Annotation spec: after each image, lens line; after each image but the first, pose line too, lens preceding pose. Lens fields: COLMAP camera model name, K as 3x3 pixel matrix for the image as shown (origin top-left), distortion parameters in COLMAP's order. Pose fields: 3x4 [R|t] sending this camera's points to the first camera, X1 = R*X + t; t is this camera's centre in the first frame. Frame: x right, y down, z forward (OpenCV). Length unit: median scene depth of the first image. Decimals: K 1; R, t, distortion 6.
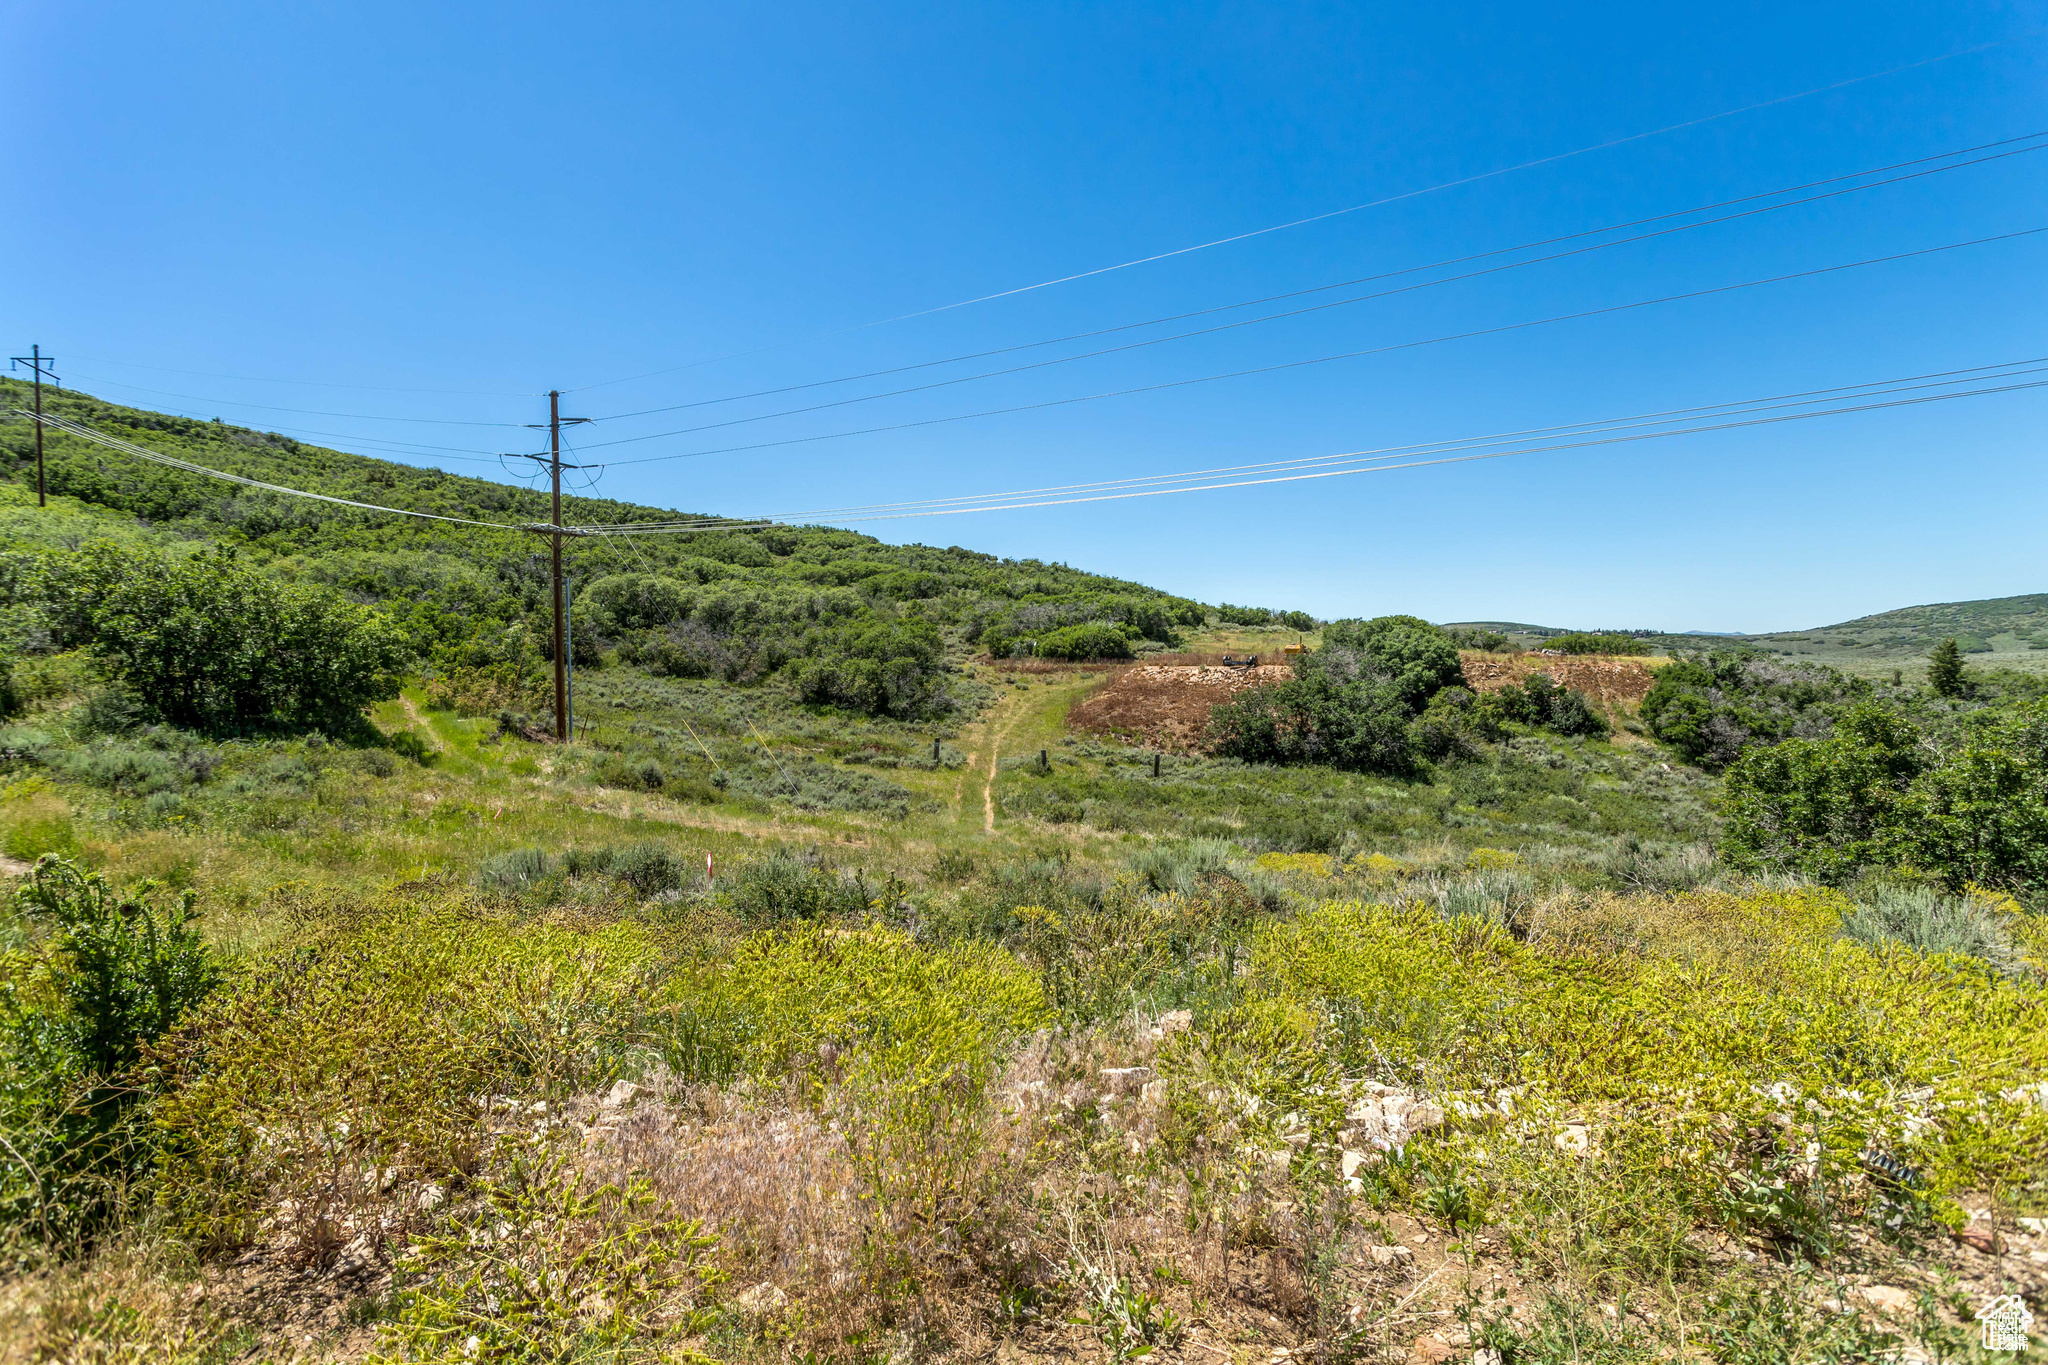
lens RADIAL K [[958.5, 0, 1017.6], [0, 958.5, 678.6], [0, 0, 1]] dist [-0.004707, 0.009878]
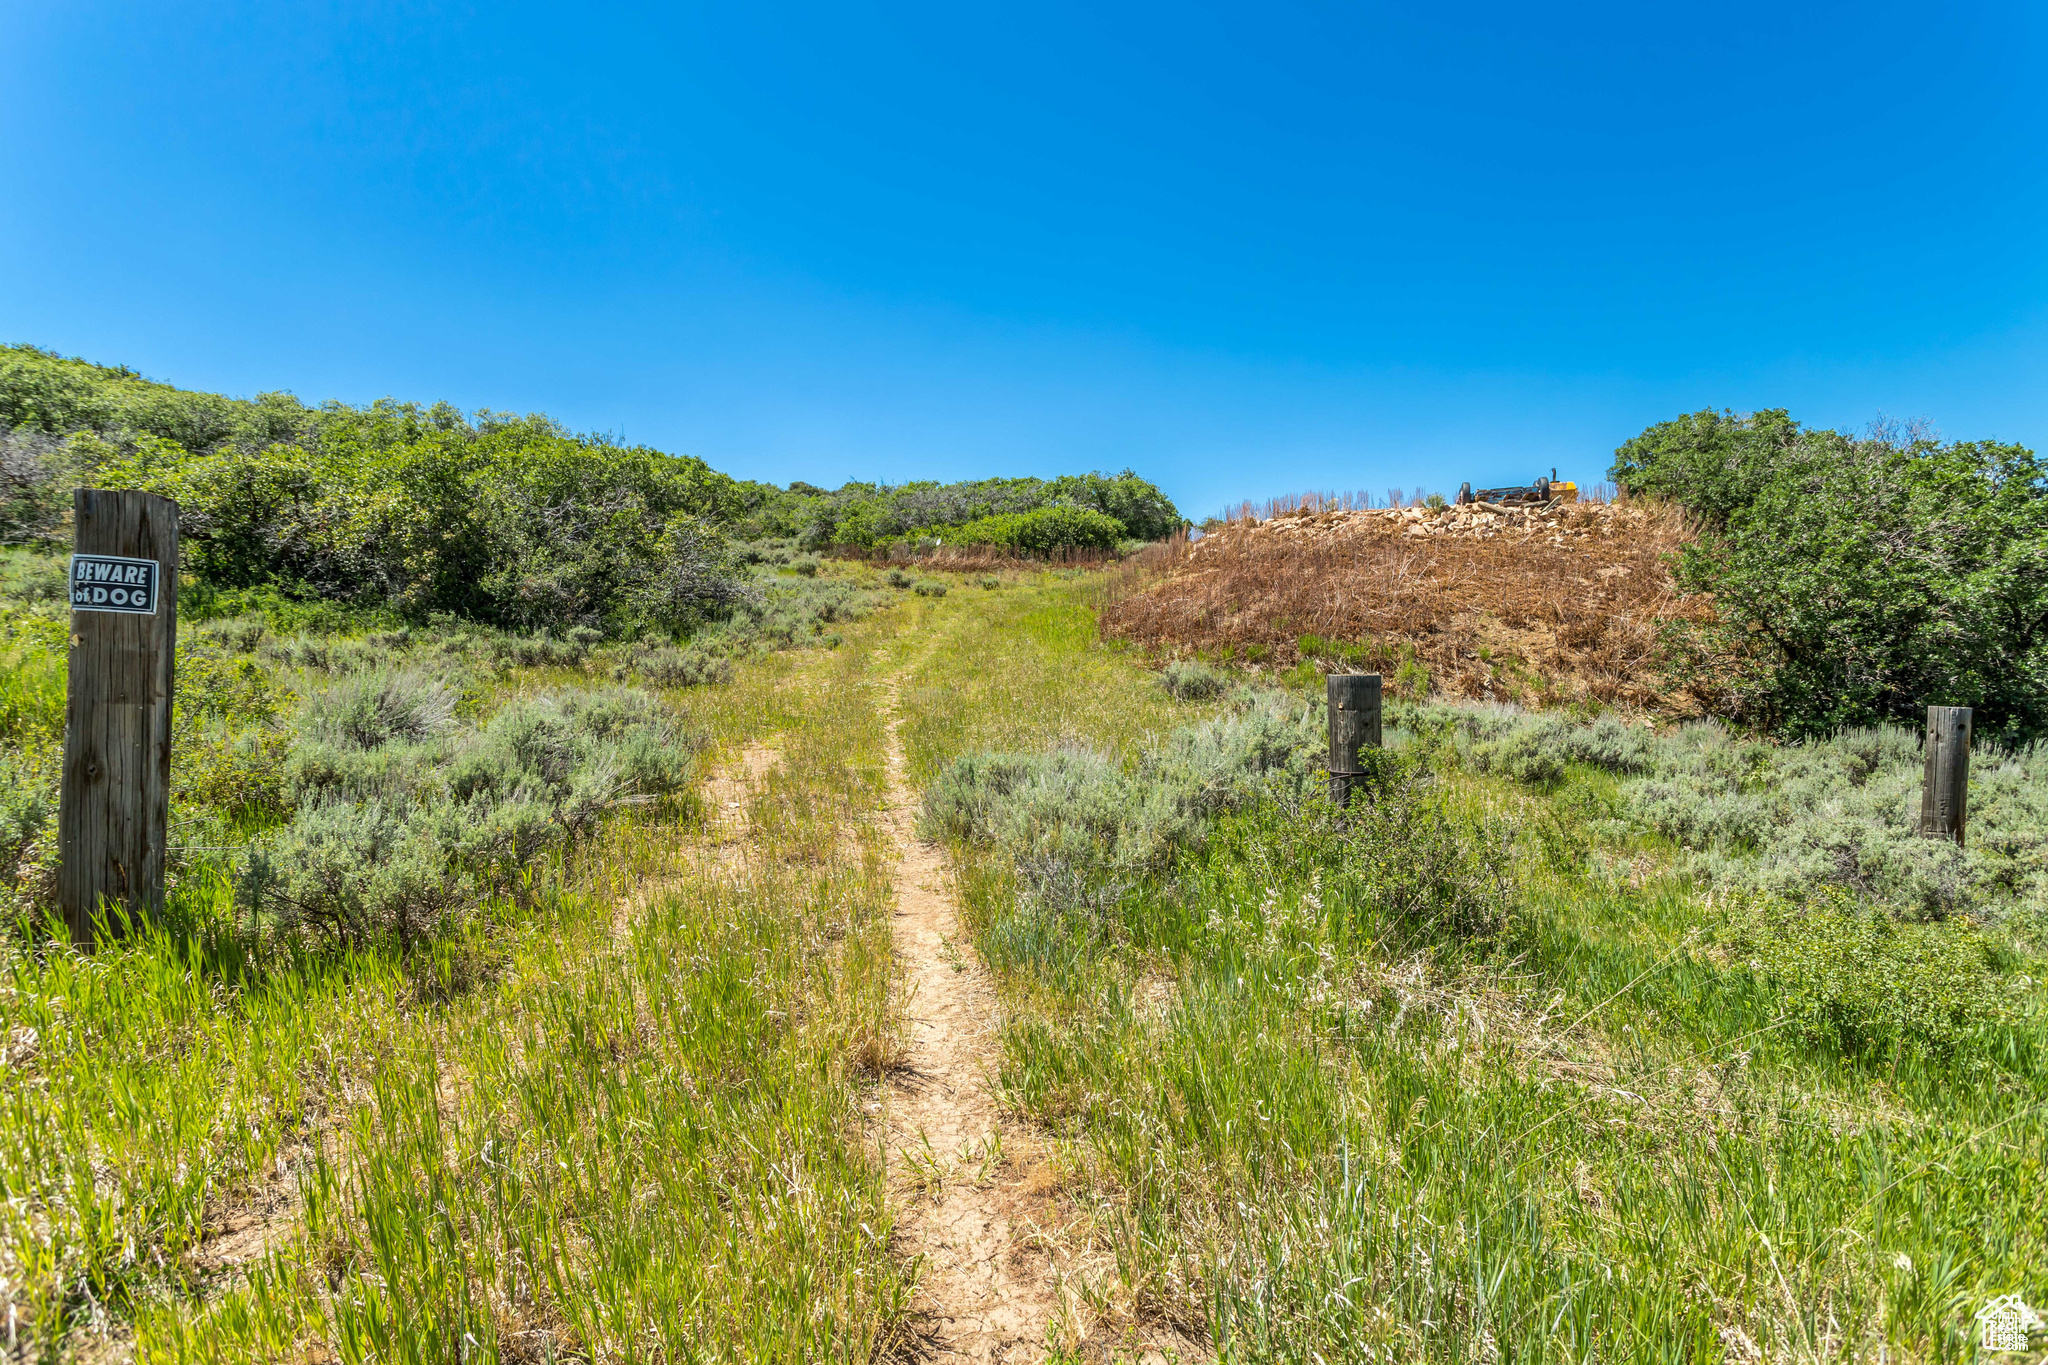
lens RADIAL K [[958.5, 0, 1017.6], [0, 958.5, 678.6], [0, 0, 1]] dist [-0.004707, 0.009878]
pose [[0.989437, -0.018274, 0.143809, -0.019642], [0.018542, 0.999828, -0.000521, 0.050407], [-0.143775, 0.003182, 0.989605, 0.610820]]
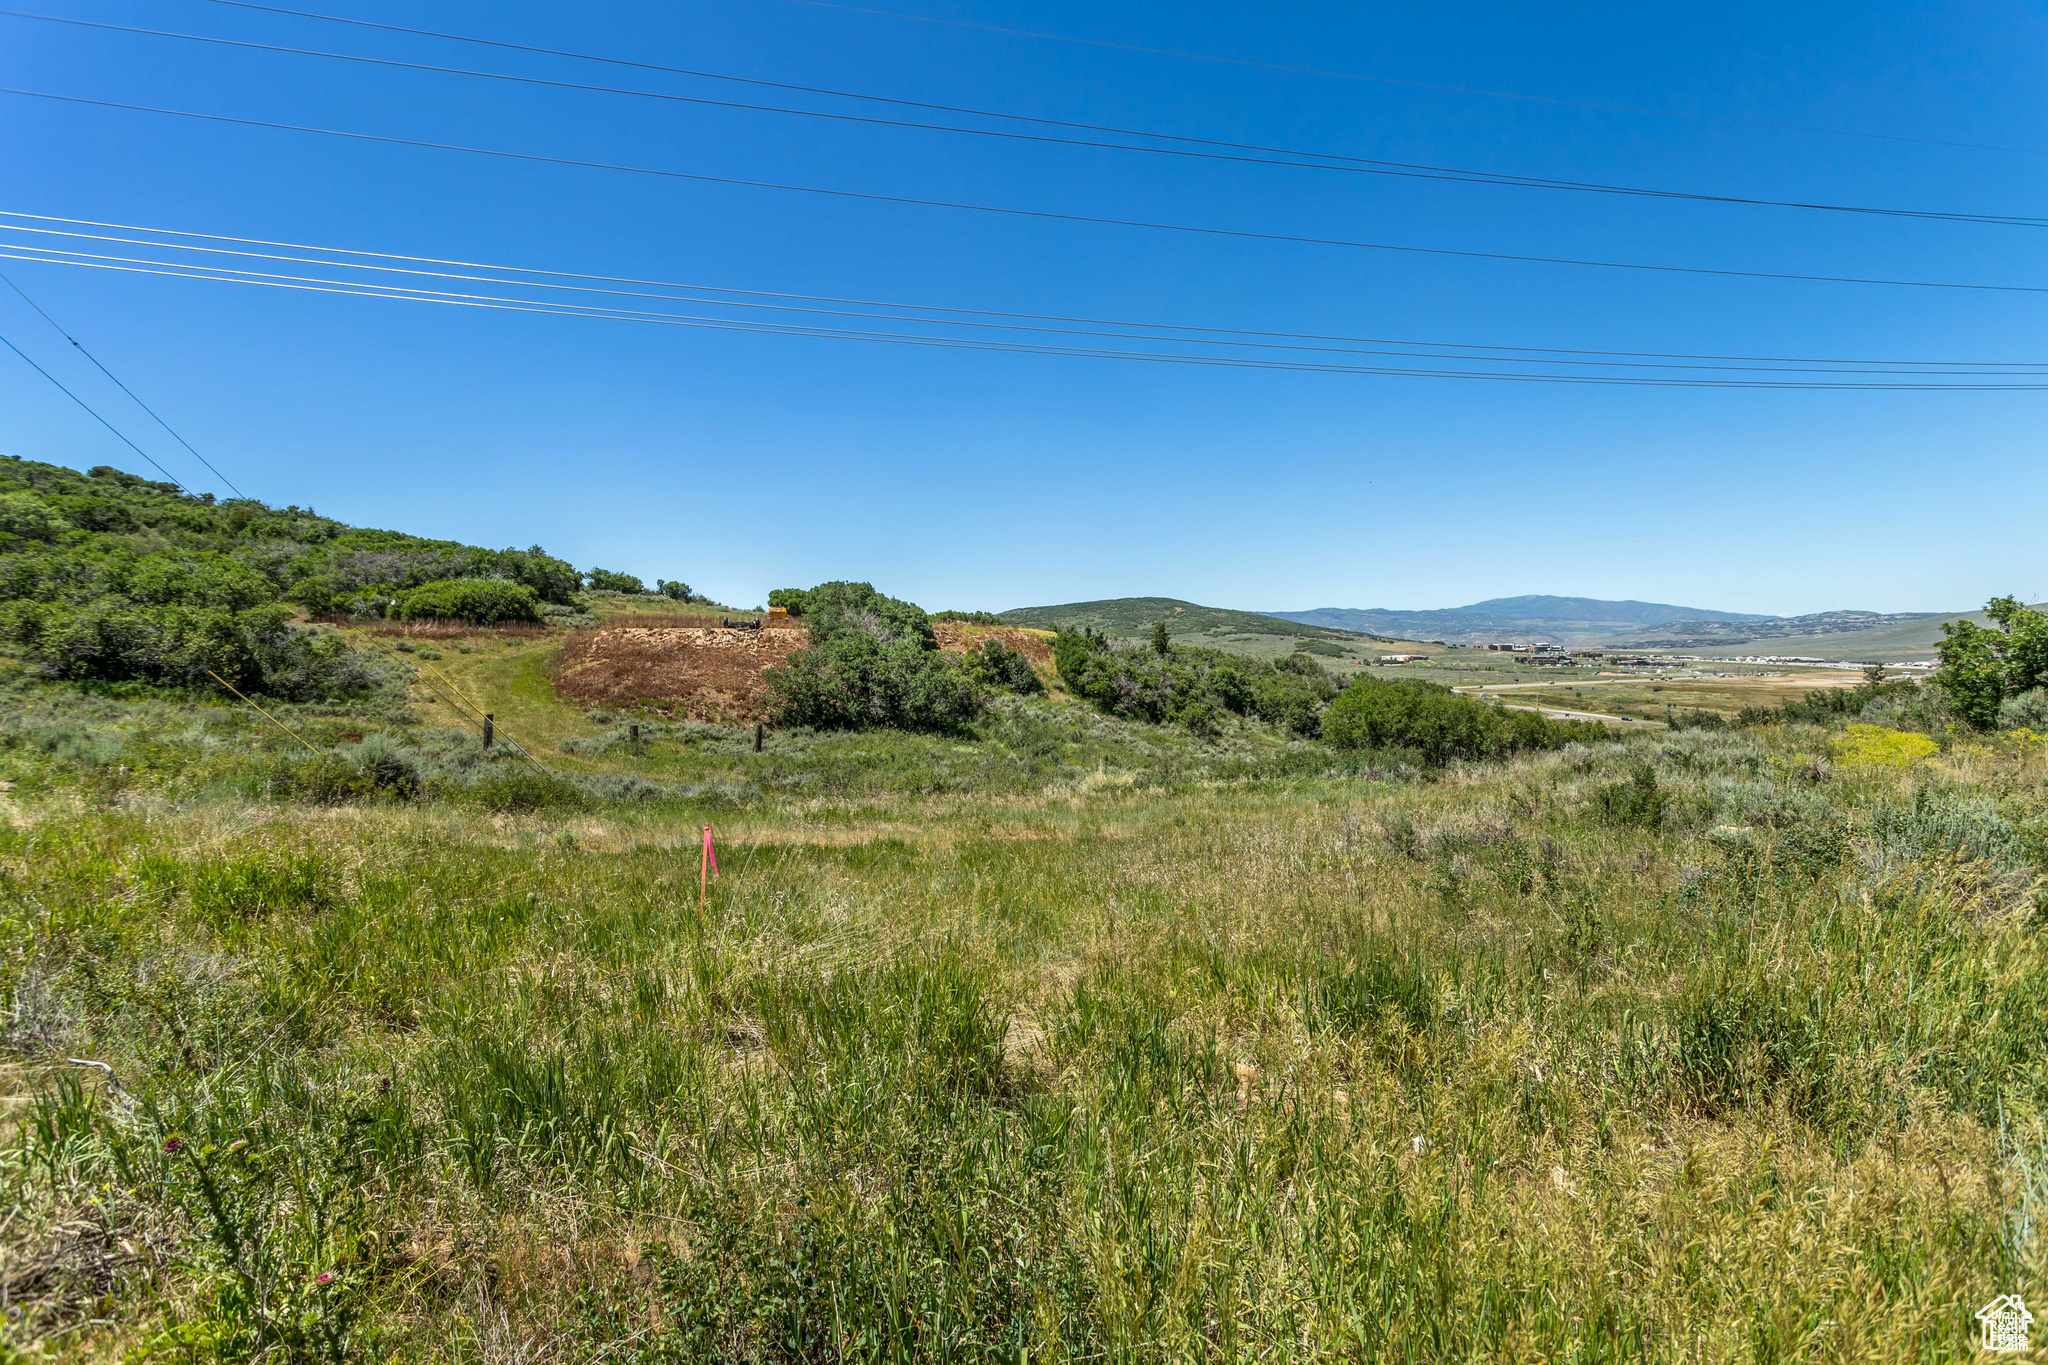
lens RADIAL K [[958.5, 0, 1017.6], [0, 958.5, 678.6], [0, 0, 1]] dist [-0.004707, 0.009878]
pose [[0.723906, -0.021000, 0.689579, -0.182281], [0.013047, 0.999775, 0.016751, 0.020503], [-0.689775, -0.003129, 0.724017, 0.179790]]
